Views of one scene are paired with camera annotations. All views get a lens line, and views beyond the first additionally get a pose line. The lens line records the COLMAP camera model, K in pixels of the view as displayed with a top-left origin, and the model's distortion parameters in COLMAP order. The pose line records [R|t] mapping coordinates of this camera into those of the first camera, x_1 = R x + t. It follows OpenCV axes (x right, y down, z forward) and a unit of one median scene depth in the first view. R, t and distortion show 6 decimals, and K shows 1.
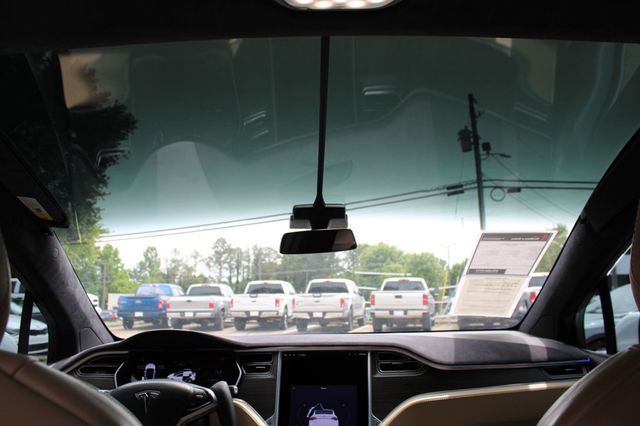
lens RADIAL K [[537.2, 0, 320.3], [0, 537.2, 216.1], [0, 0, 1]] dist [-0.167643, 0.150175]
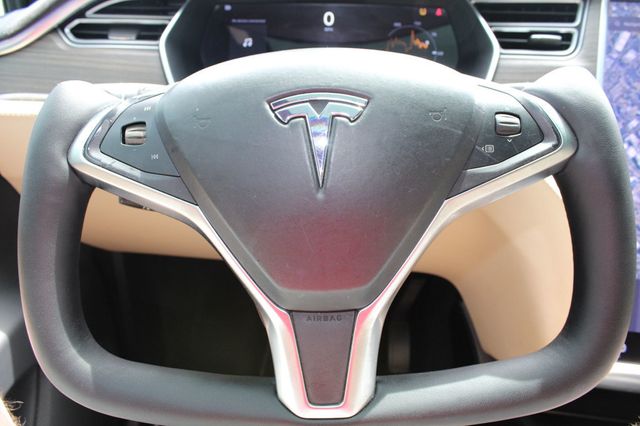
lens RADIAL K [[537.2, 0, 320.3], [0, 537.2, 216.1], [0, 0, 1]] dist [-0.167643, 0.150175]
pose [[0.997664, 0.060714, -0.031319, -0.016982], [-0.033960, 0.838535, 0.543788, 0.013088], [0.059278, -0.541454, 0.838638, 0.040481]]
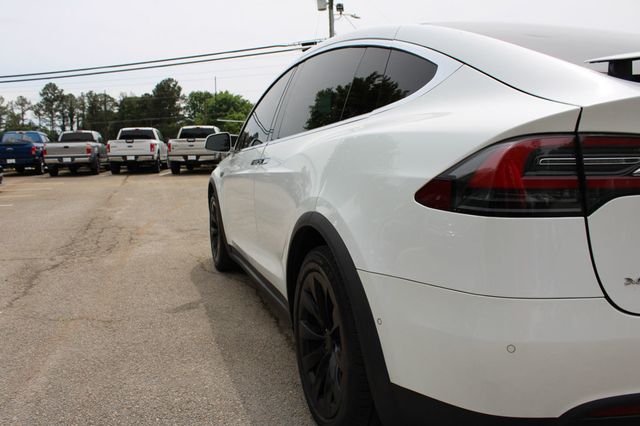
lens RADIAL K [[537.2, 0, 320.3], [0, 537.2, 216.1], [0, 0, 1]] dist [-0.167643, 0.150175]
pose [[0.954948, -0.032989, 0.294935, -0.070117], [-0.049676, 0.962013, 0.268445, -0.008650], [-0.292588, -0.271002, 0.917033, -0.117355]]
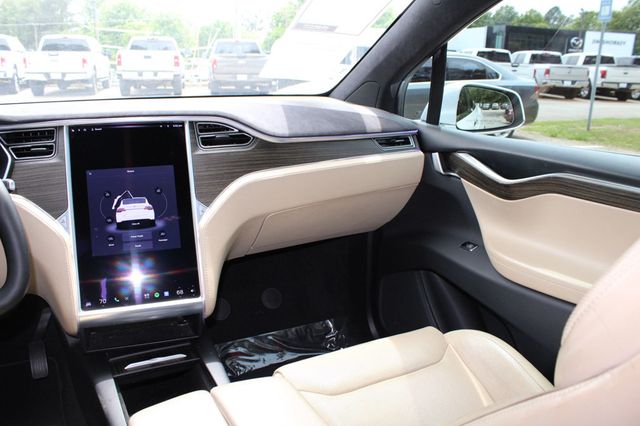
lens RADIAL K [[537.2, 0, 320.3], [0, 537.2, 216.1], [0, 0, 1]] dist [-0.167643, 0.150175]
pose [[0.895490, -0.093307, 0.435192, -0.005587], [-0.101762, 0.908957, 0.404279, 0.002883], [-0.433292, -0.406314, 0.804467, 0.014894]]
